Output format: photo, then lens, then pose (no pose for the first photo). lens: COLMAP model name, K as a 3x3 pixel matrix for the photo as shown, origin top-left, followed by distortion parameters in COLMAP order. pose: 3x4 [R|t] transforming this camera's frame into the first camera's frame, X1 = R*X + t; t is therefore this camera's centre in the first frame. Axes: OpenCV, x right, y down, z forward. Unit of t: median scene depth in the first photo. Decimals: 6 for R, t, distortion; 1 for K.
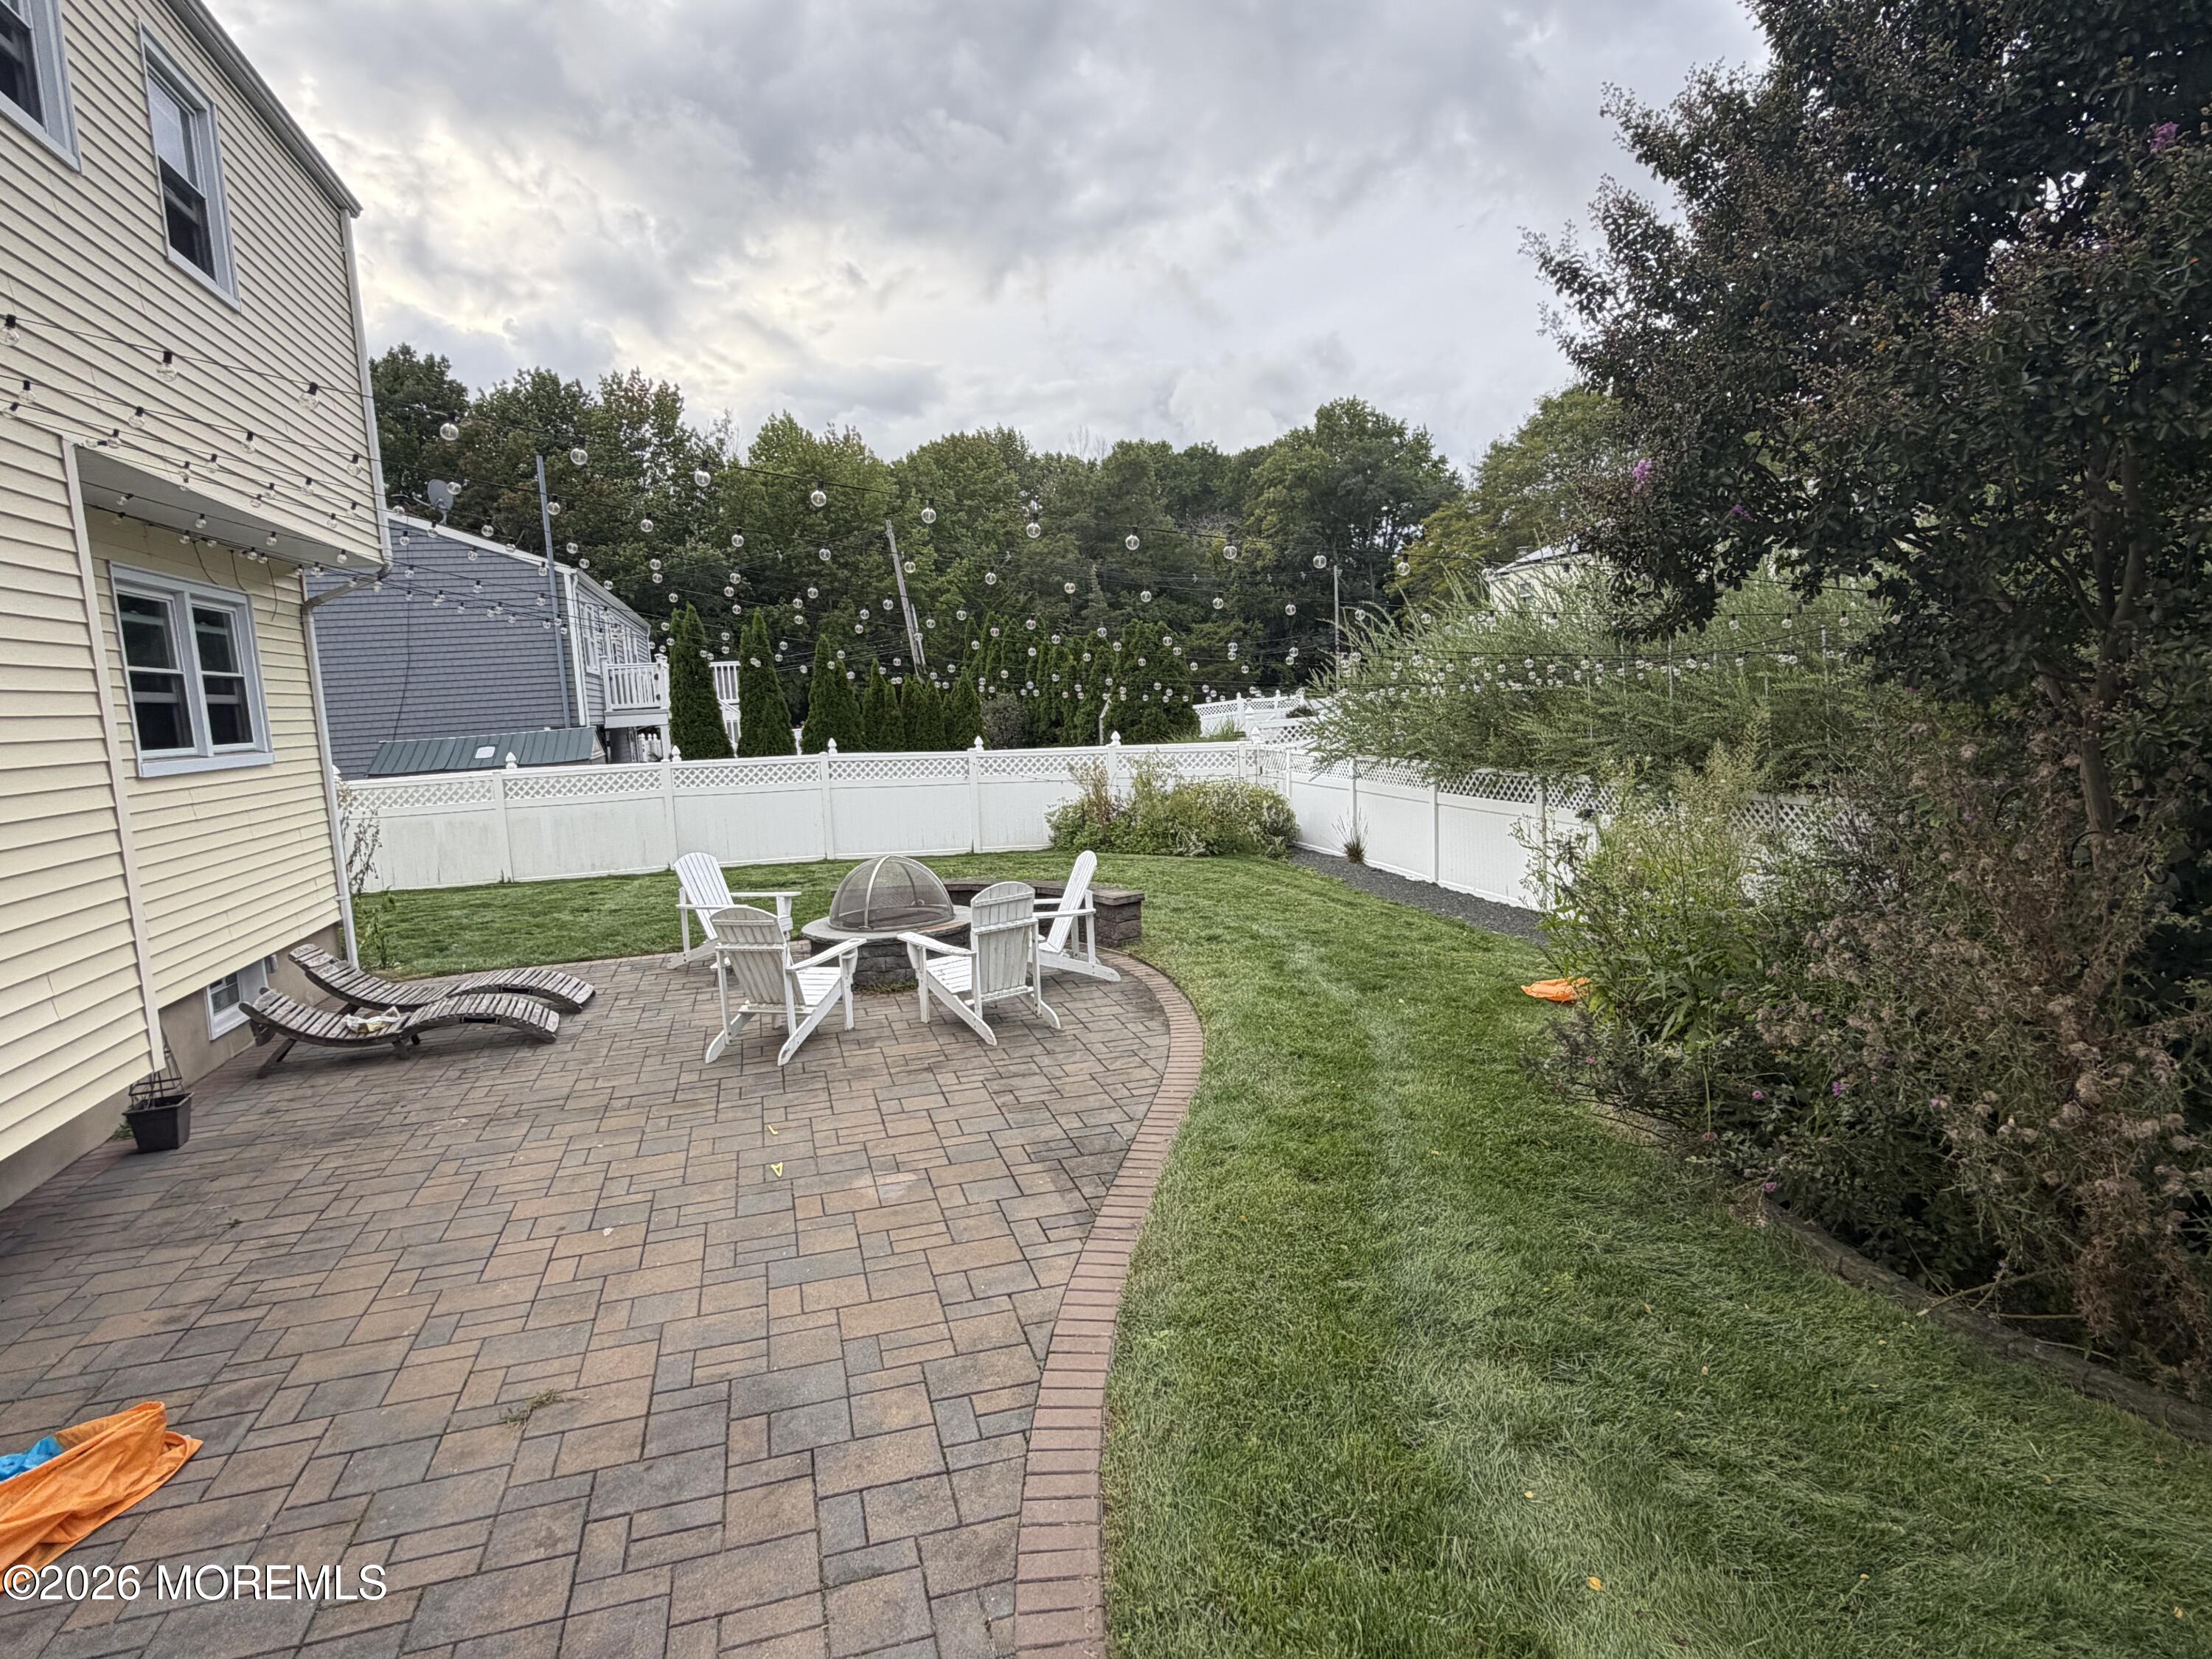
lens RADIAL K [[1230.9, 0, 1112.2], [0, 1230.9, 842.7], [0, 0, 1]] dist [0.007572, -0.003046]
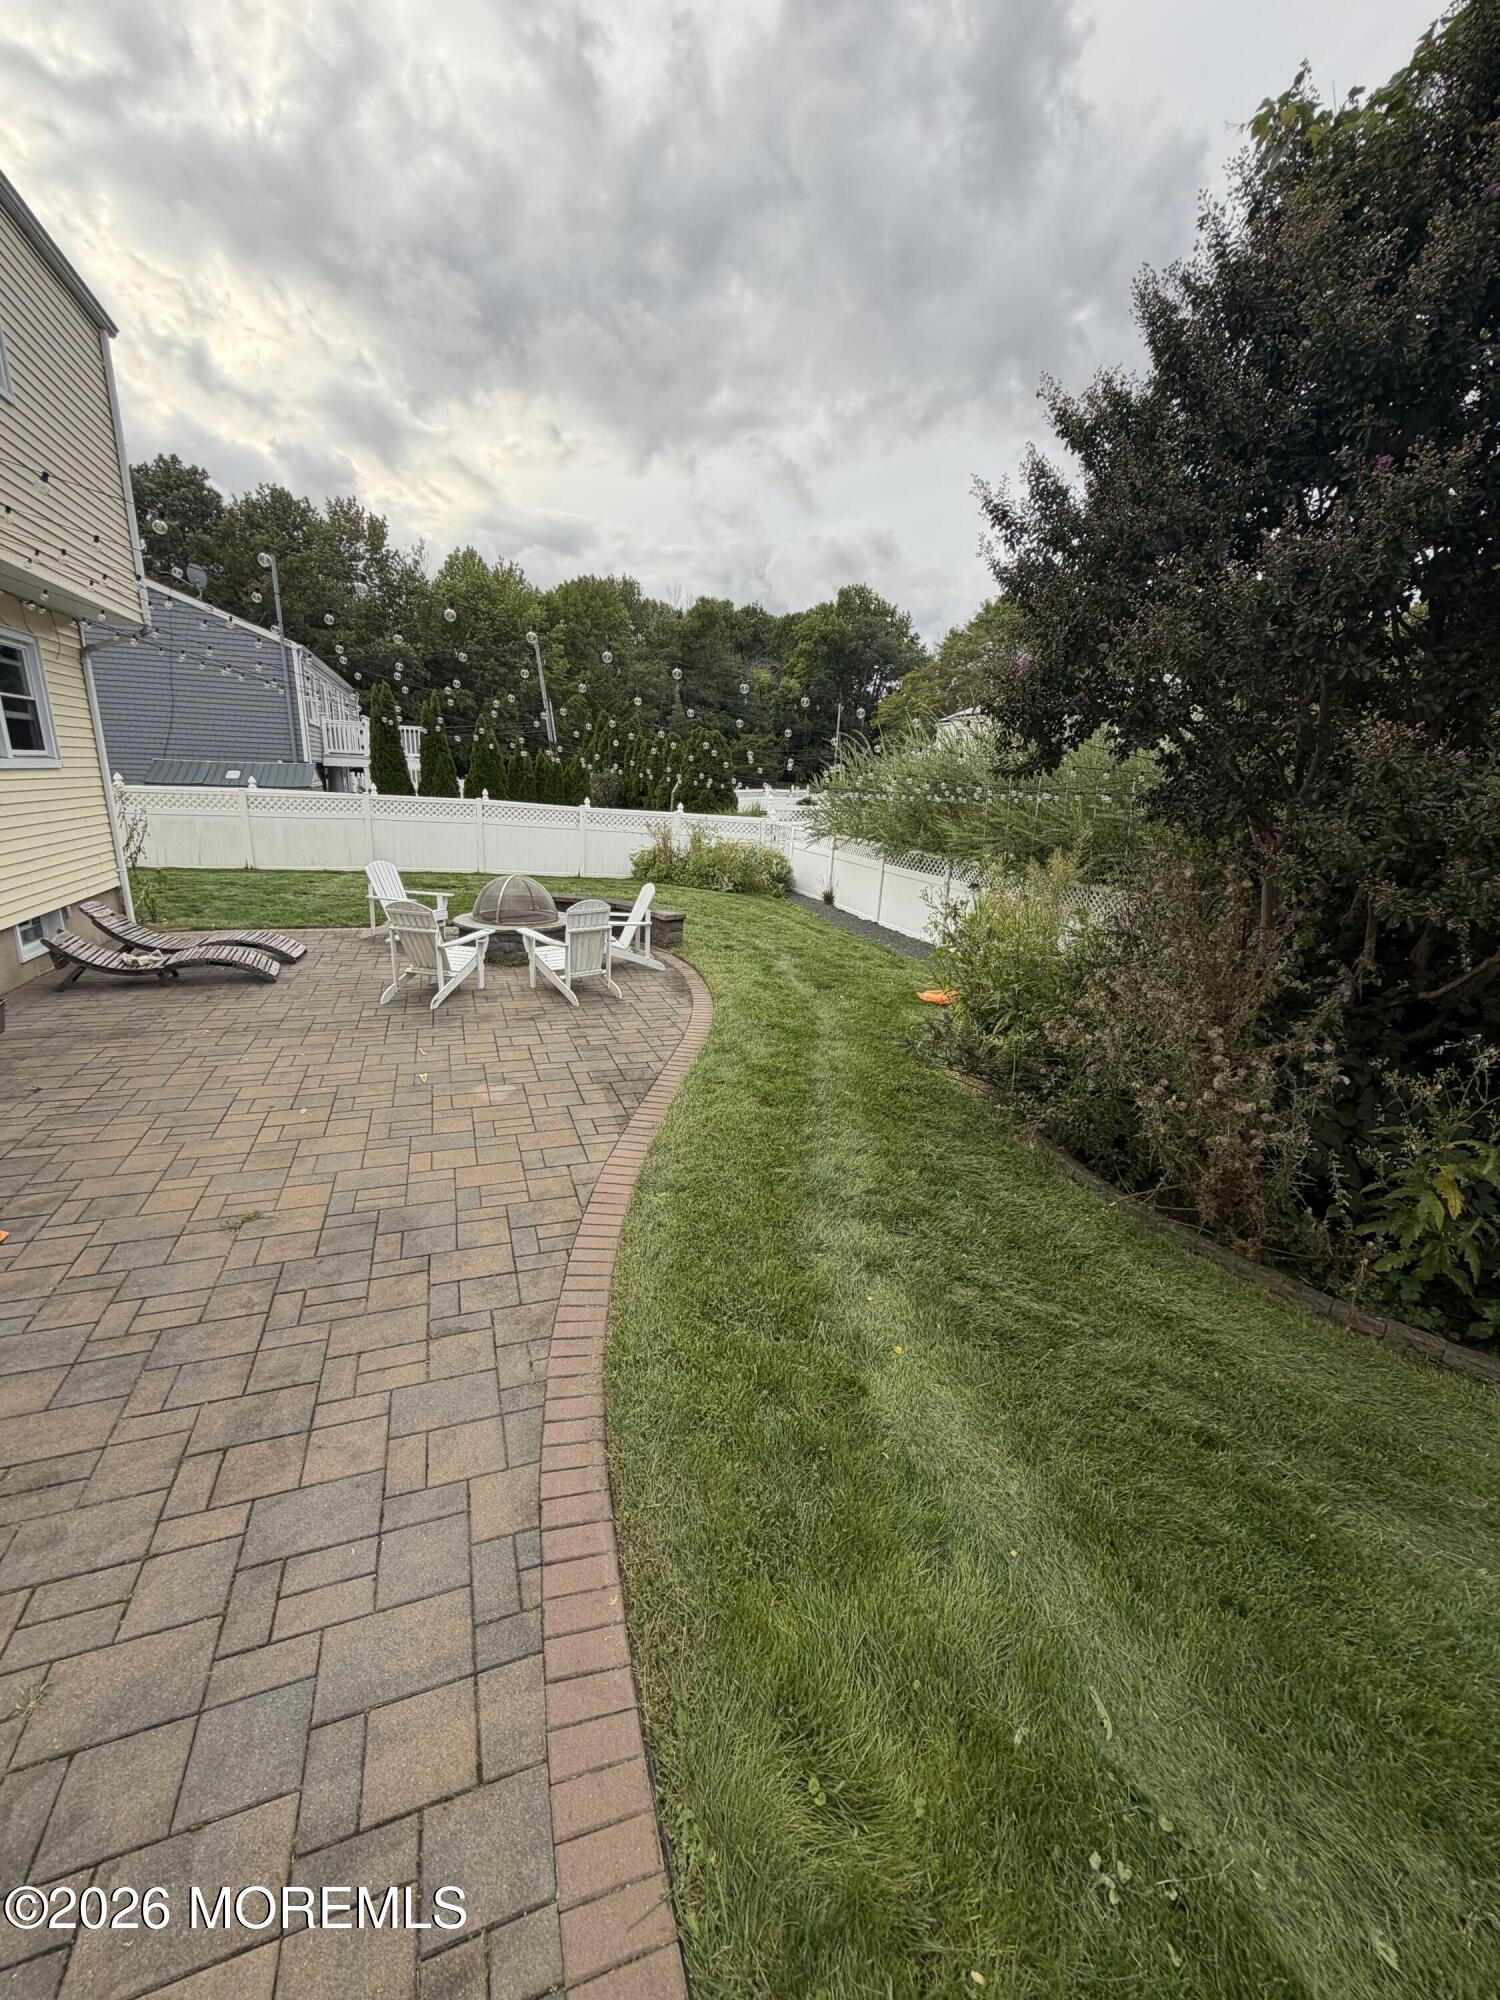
lens RADIAL K [[797.0, 0, 752.5], [0, 797.0, 1005.4], [0, 0, 1]] dist [0.002544, -0.000095]
pose [[0.992035, 0.071485, 0.103711, 0.026201], [-0.086688, 0.984817, 0.150399, -0.006141], [-0.091385, -0.158191, 0.983170, 0.011701]]
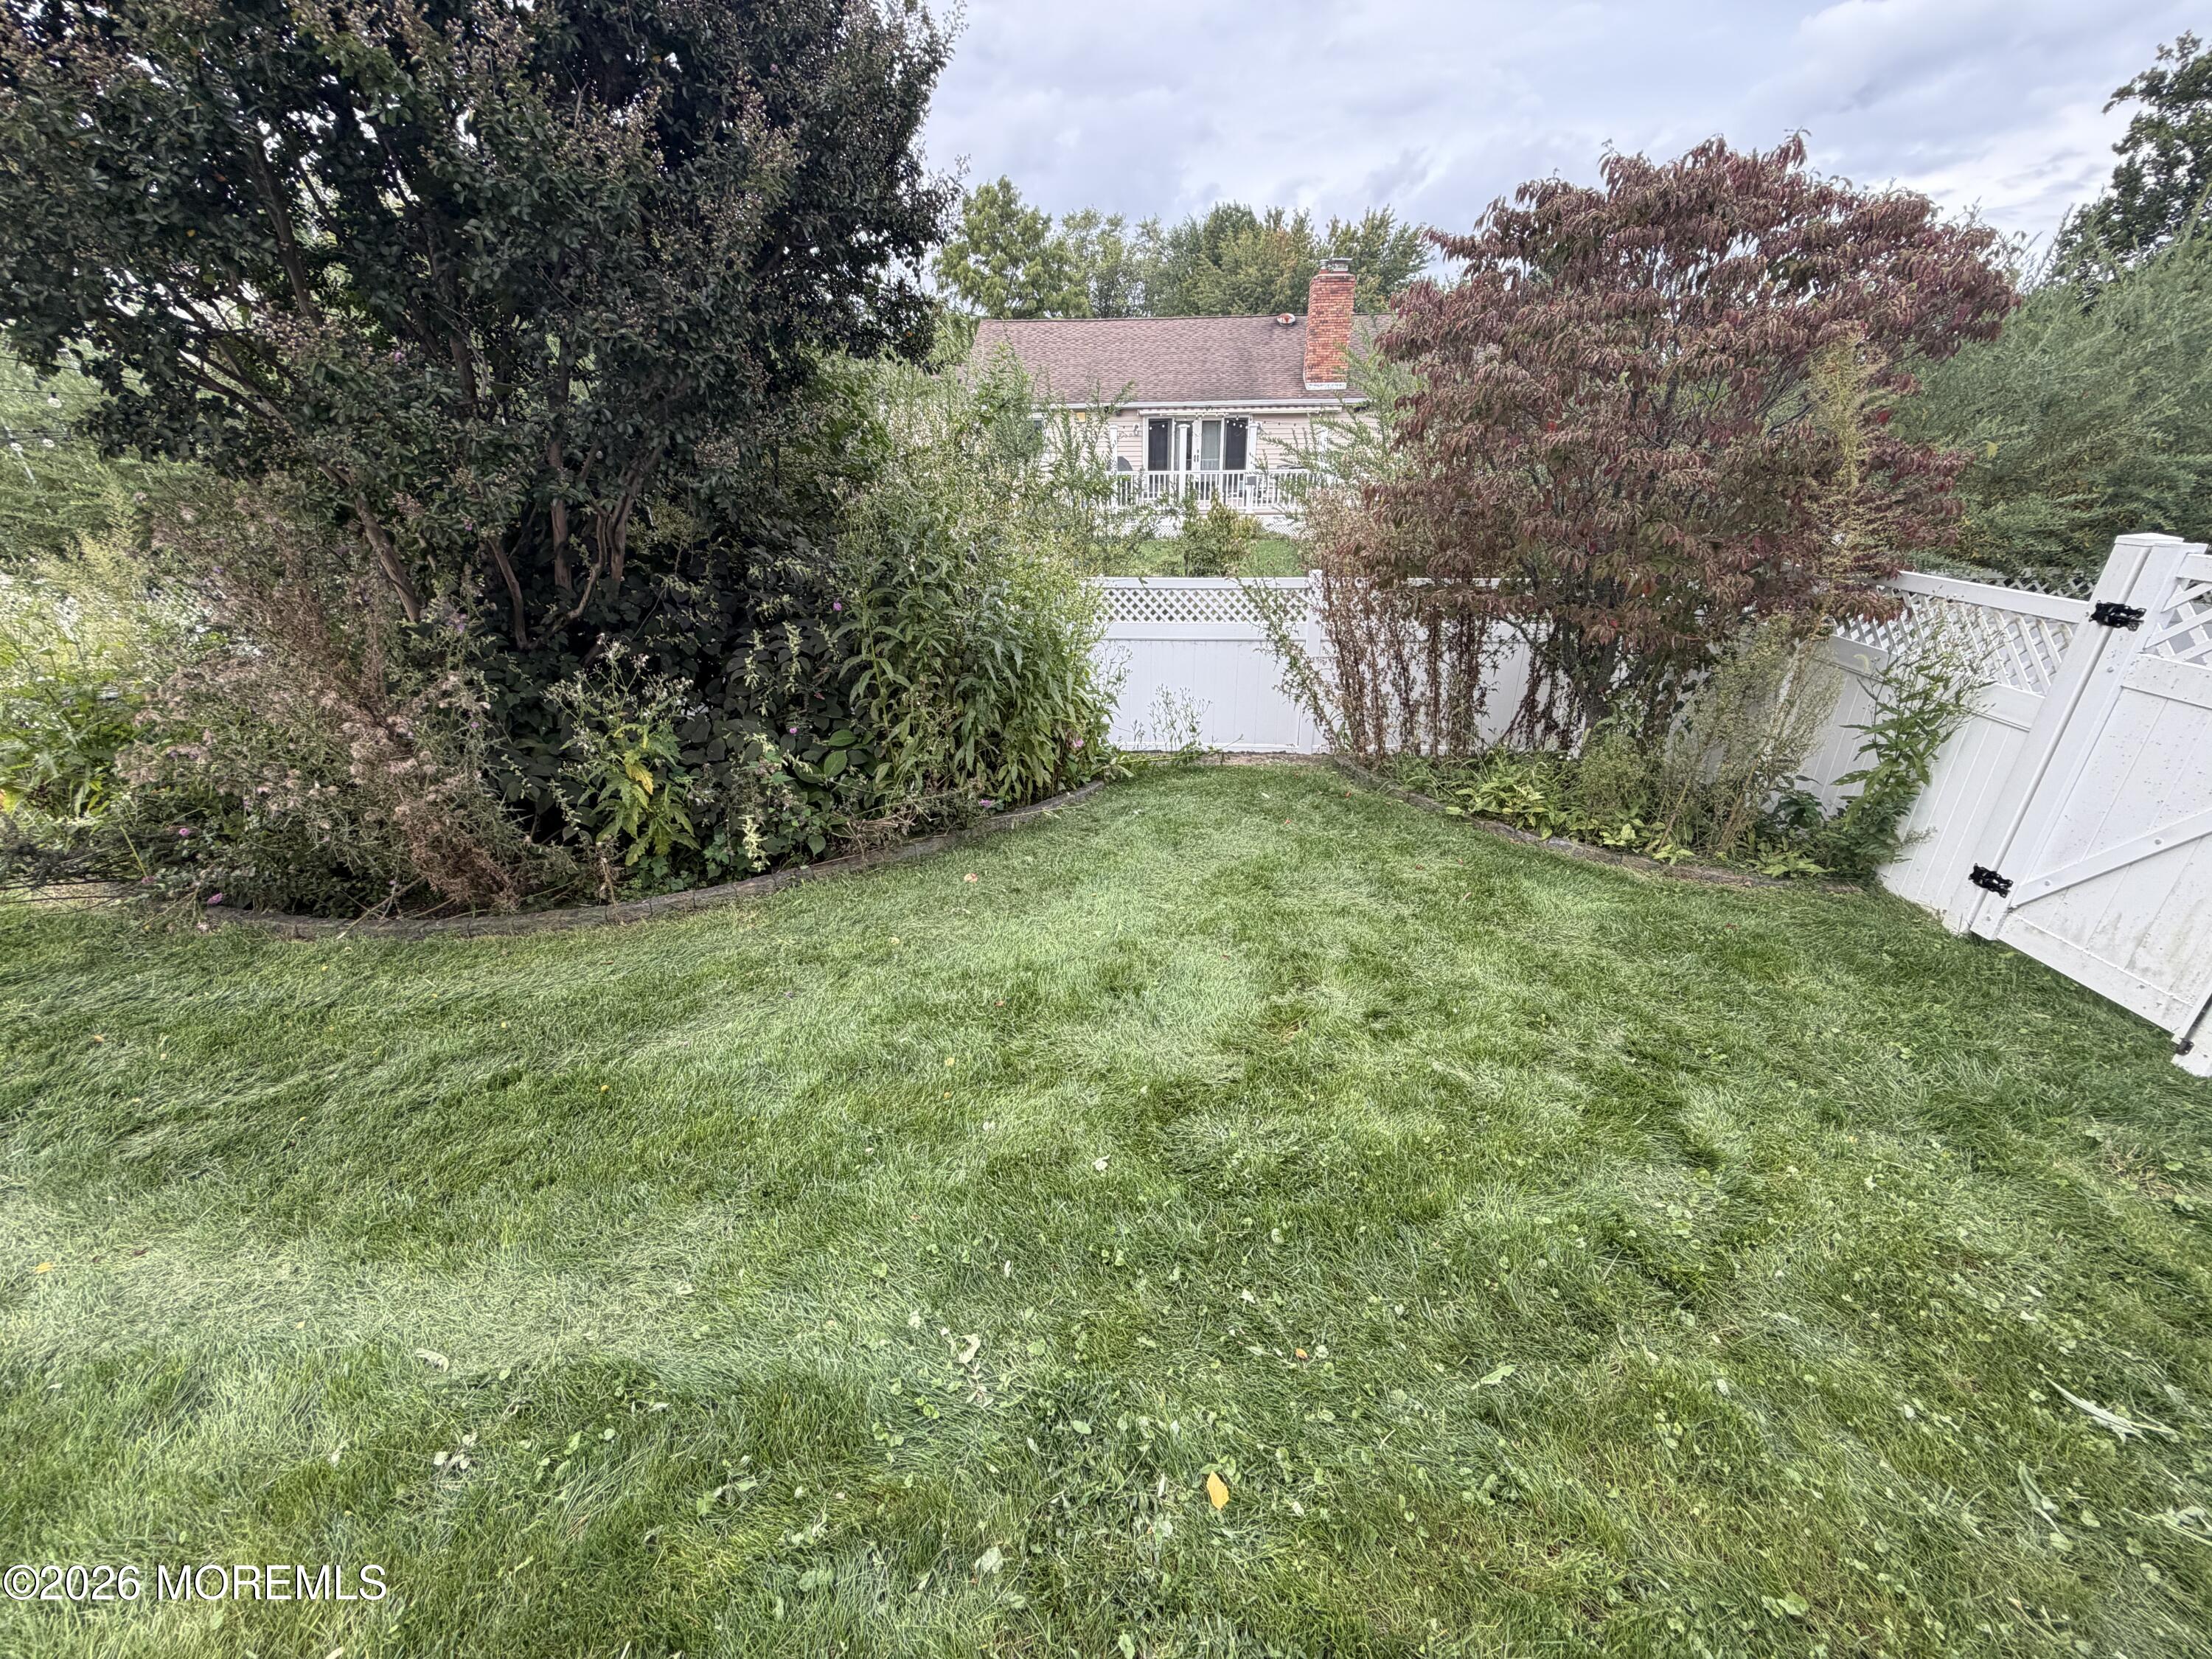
lens RADIAL K [[881.5, 0, 1105.0], [0, 881.5, 831.2], [0, 0, 1]] dist [0.002544, -0.000095]
pose [[0.341976, -0.332811, 0.878800, 0.077765], [0.109469, 0.942925, 0.314497, 0.033177], [-0.933311, -0.011349, 0.358890, -0.131937]]
